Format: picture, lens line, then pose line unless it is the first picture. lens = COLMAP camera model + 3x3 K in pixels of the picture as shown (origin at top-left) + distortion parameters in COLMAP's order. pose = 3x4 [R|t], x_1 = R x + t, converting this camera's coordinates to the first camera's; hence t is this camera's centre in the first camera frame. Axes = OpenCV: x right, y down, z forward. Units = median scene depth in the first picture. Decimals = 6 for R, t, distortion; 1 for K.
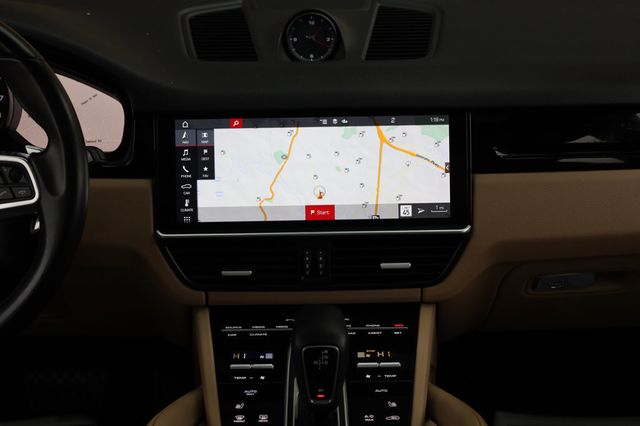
lens RADIAL K [[1023.8, 0, 320.0], [0, 1023.8, 213.0], [0, 0, 1]] dist [0.007767, 0.053919]
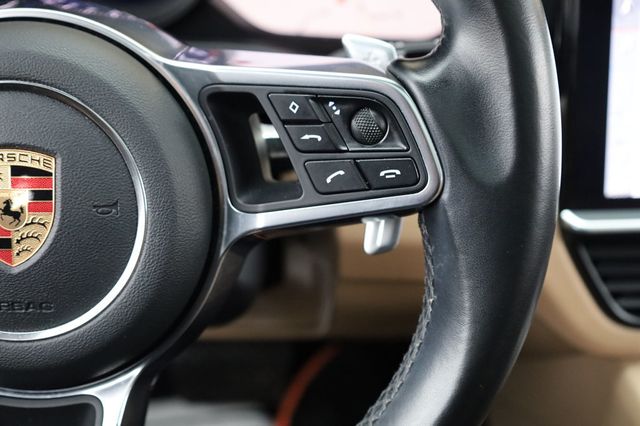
lens RADIAL K [[915.4, 0, 320.0], [0, 915.4, 213.0], [0, 0, 1]] dist [0.007670, 0.025312]
pose [[0.999354, -0.031218, 0.017792, -0.282108], [0.028454, 0.989921, 0.138734, -0.045853], [-0.021944, -0.138138, 0.990170, 0.588770]]
